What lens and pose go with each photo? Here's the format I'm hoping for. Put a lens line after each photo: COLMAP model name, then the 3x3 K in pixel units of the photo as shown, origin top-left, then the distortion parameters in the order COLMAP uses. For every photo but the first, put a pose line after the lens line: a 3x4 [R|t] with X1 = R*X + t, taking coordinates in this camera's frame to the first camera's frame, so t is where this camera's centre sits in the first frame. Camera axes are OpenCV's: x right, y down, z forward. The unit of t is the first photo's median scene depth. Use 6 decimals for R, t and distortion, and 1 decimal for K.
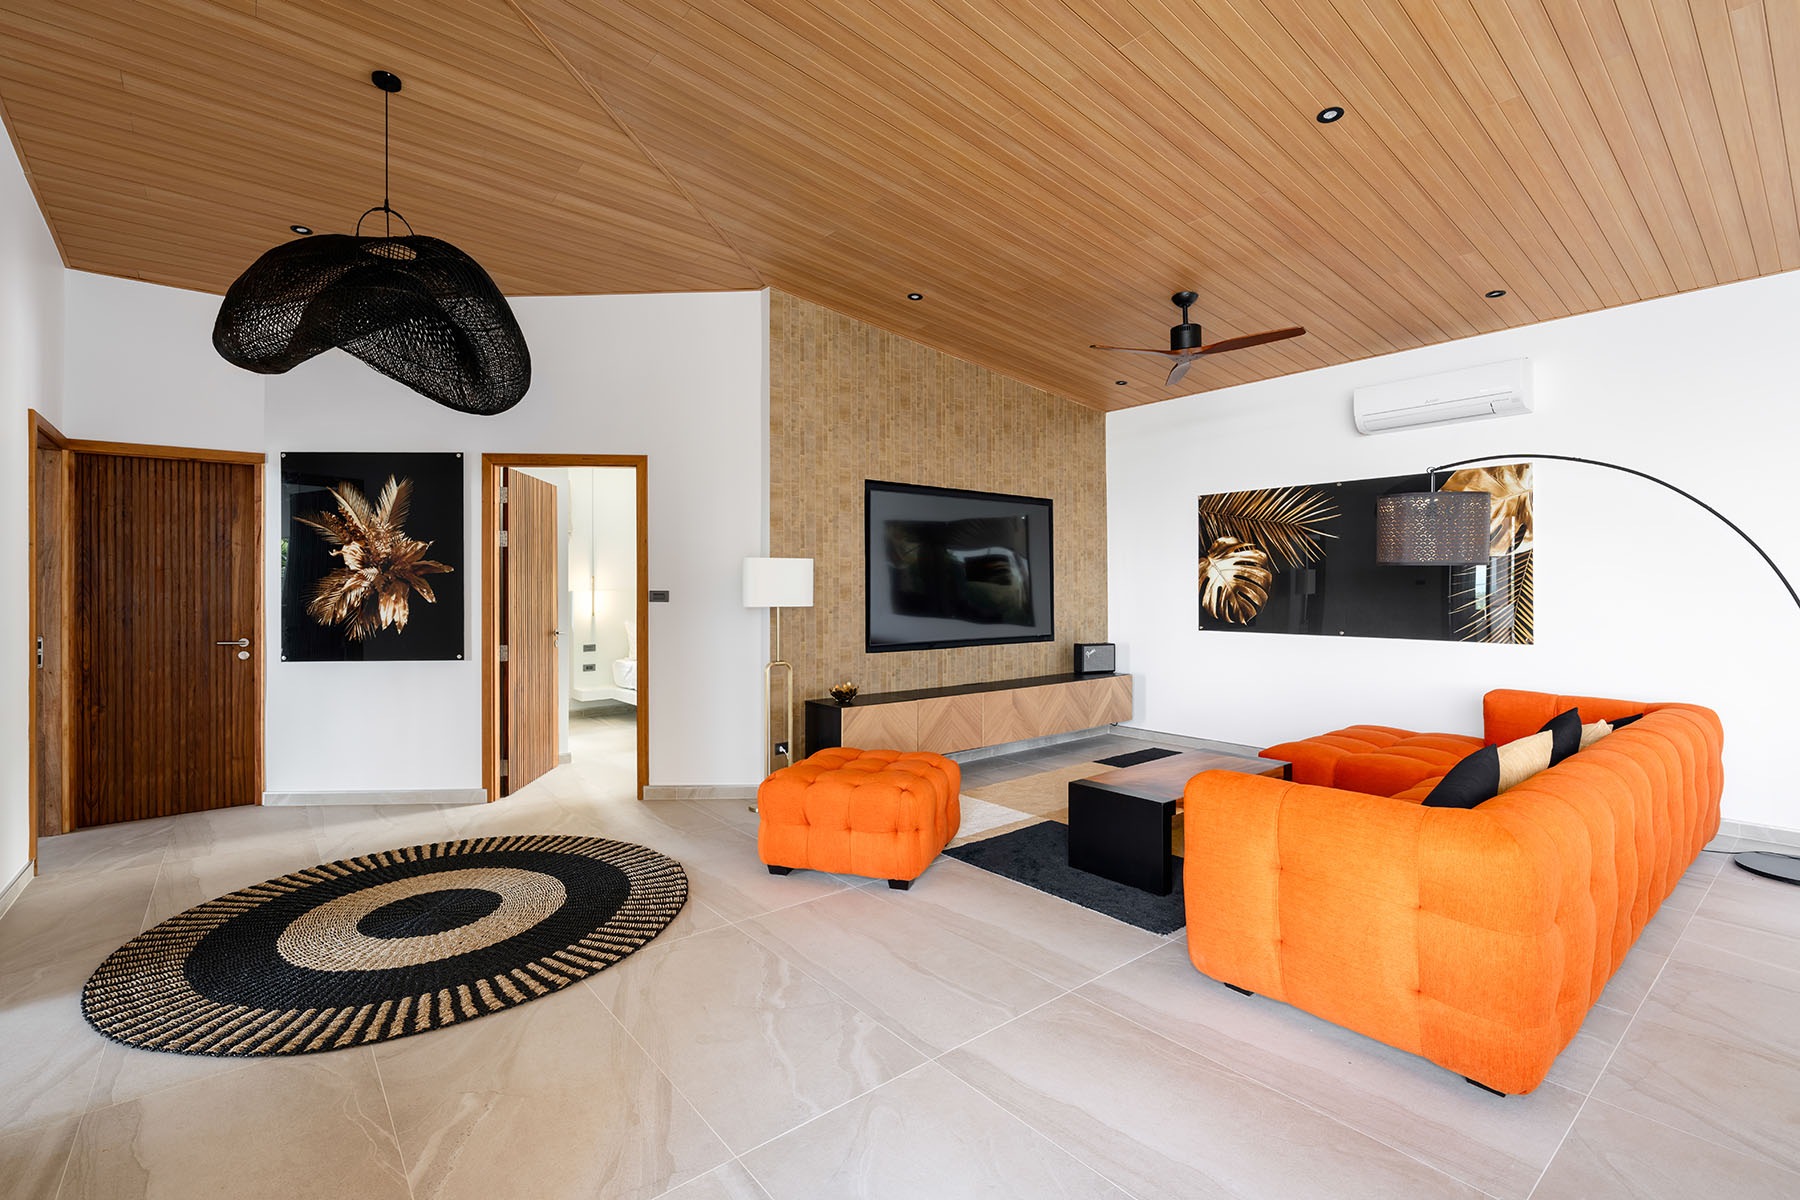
lens RADIAL K [[807.9, 0, 899.3], [0, 807.9, 592.1], [0, 0, 1]] dist [0.000210, -0.000014]
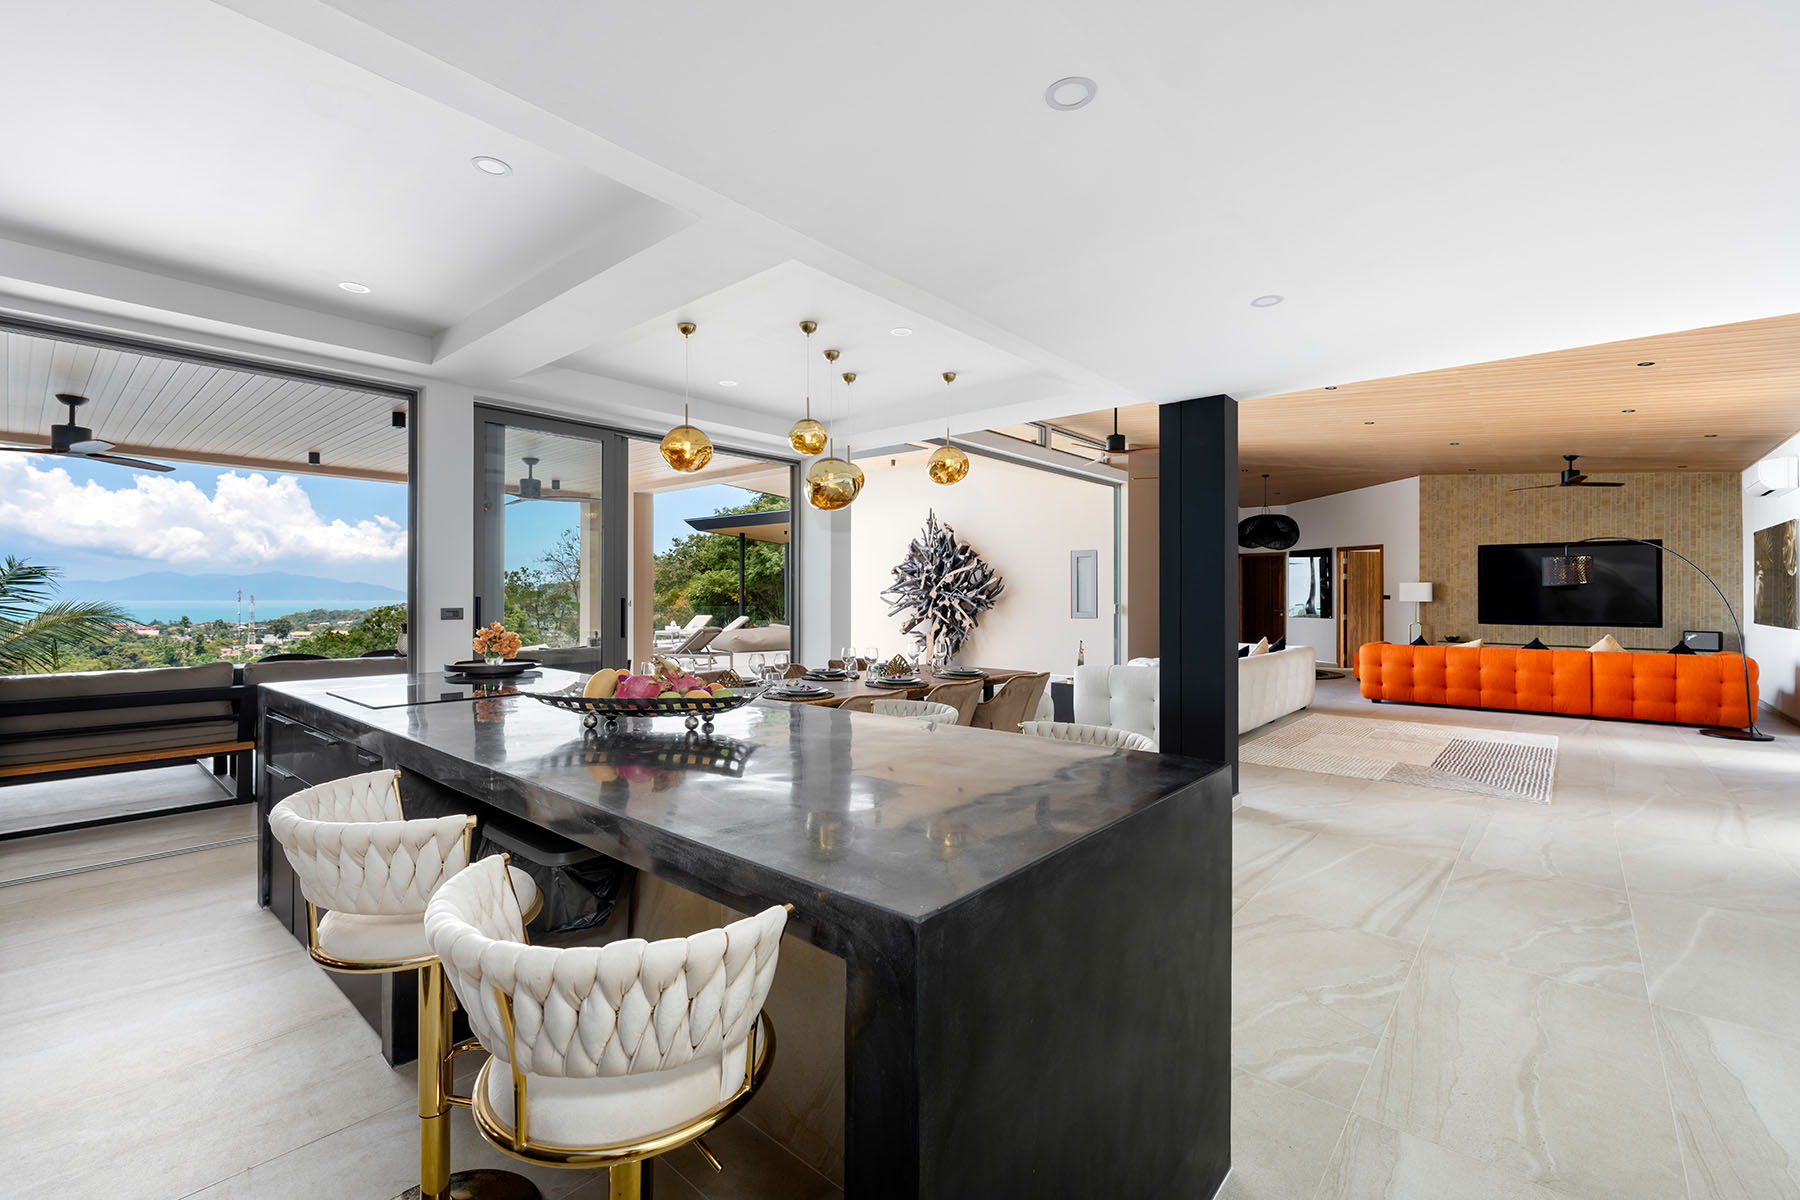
lens RADIAL K [[767.4, 0, 900.1], [0, 767.4, 563.6], [0, 0, 1]] dist [-0.000779, -0.000085]
pose [[0.165256, -0.035497, -0.985612, 1.629305], [-0.004566, 0.999314, -0.036755, -0.004274], [0.986240, 0.010574, 0.164981, -0.841230]]
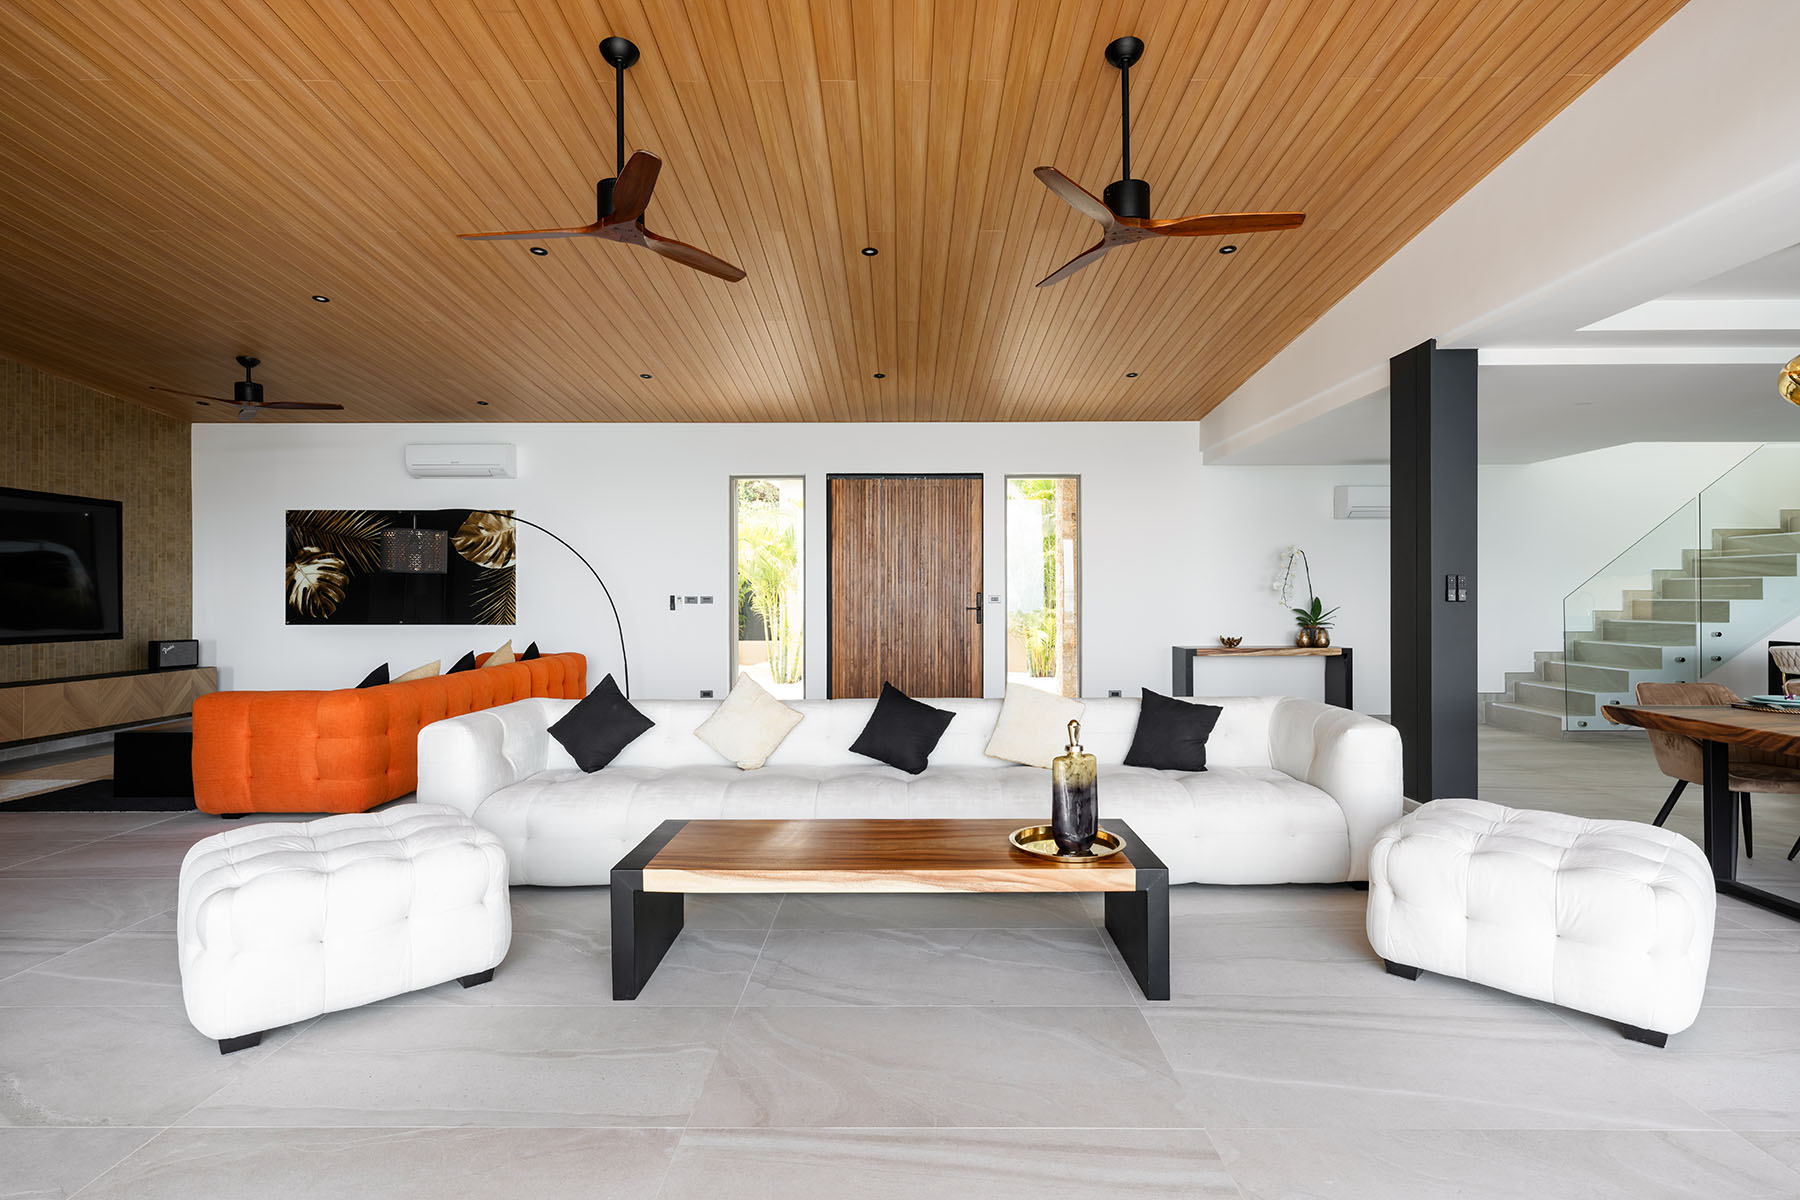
lens RADIAL K [[864.8, 0, 904.3], [0, 864.8, 593.1], [0, 0, 1]] dist [0.001694, 0.000284]
pose [[0.628748, 0.004979, 0.777593, -0.047295], [0.001942, 0.999966, -0.007973, 0.014433], [-0.777607, 0.006523, 0.628717, -0.536258]]
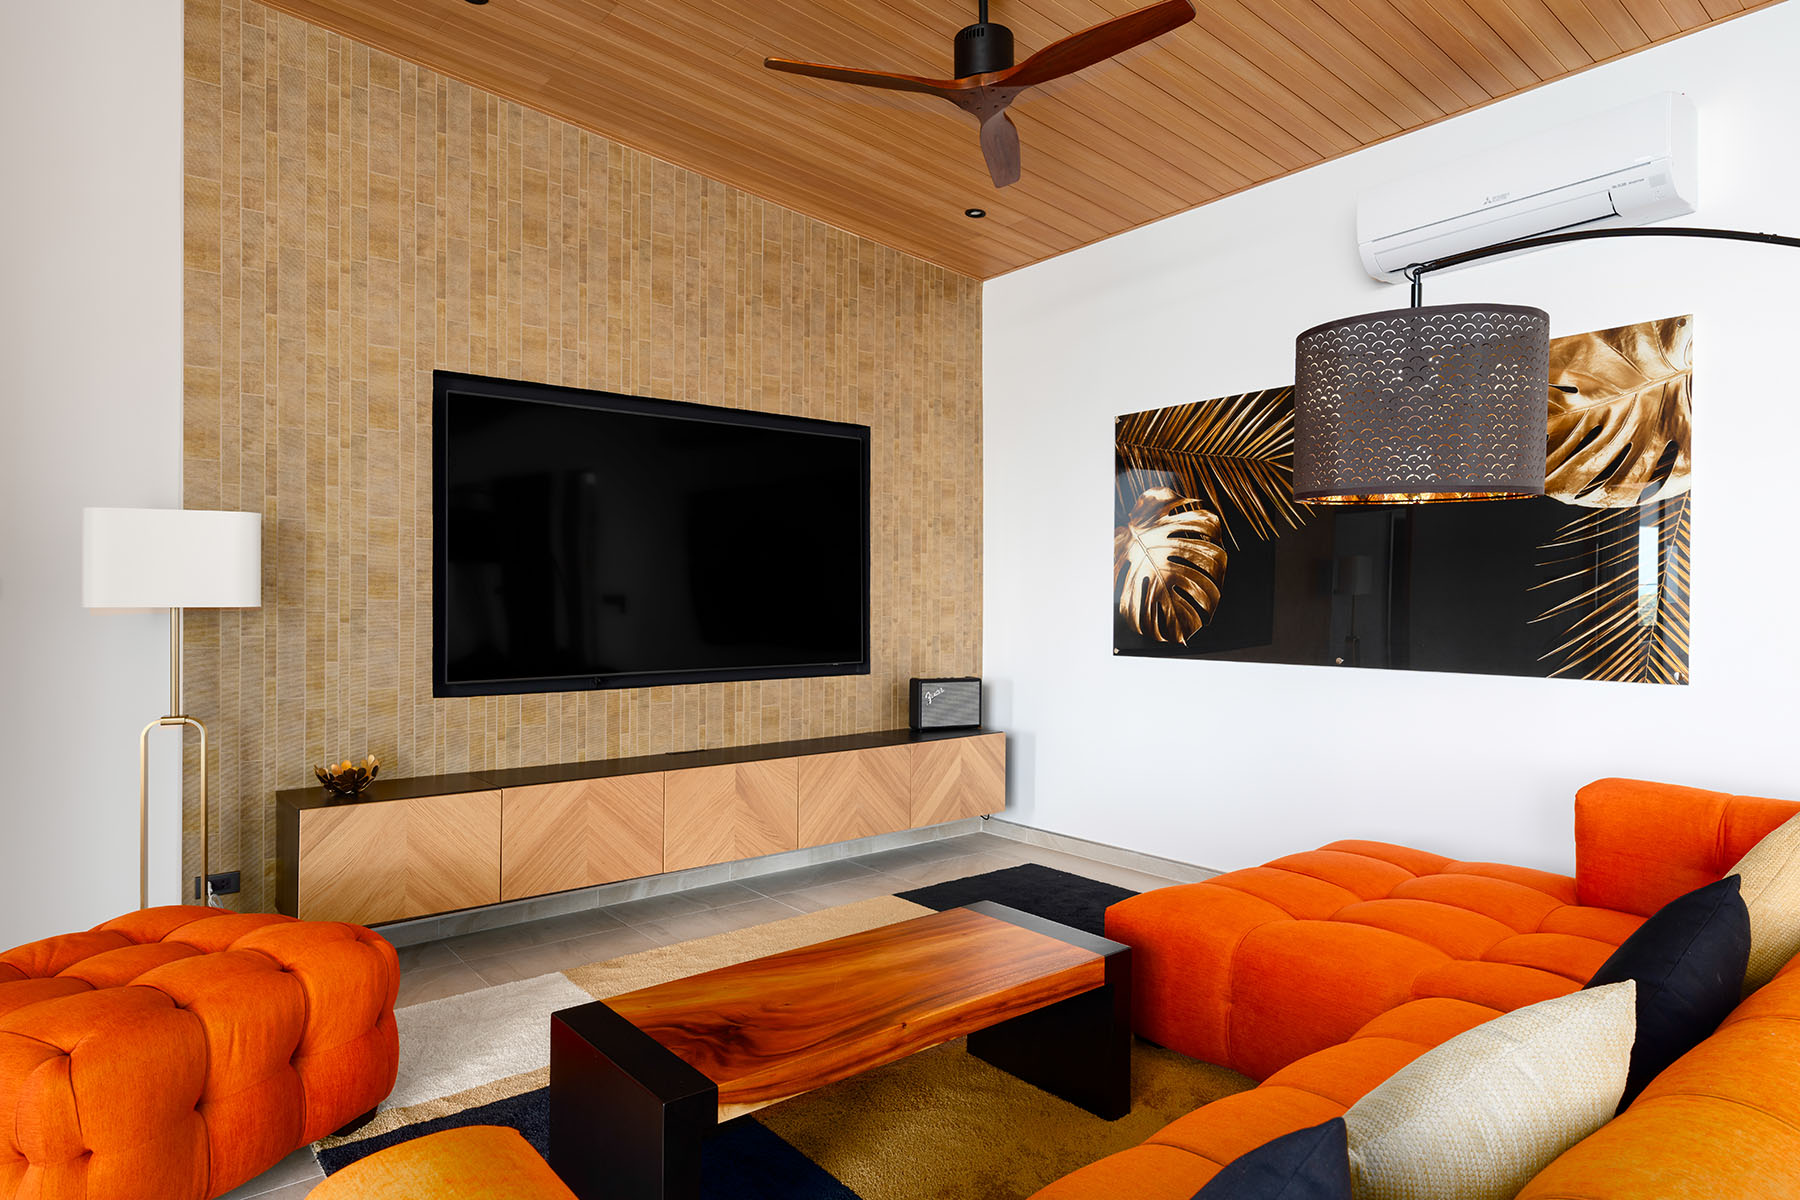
lens RADIAL K [[1060.5, 0, 906.3], [0, 1060.5, 625.6], [0, 0, 1]] dist [0.003124, 0.000979]
pose [[0.999972, 0.000713, -0.007516, 0.250664], [-0.000570, 0.999820, 0.018943, 0.013515], [0.007528, -0.018938, 0.999792, 0.279966]]
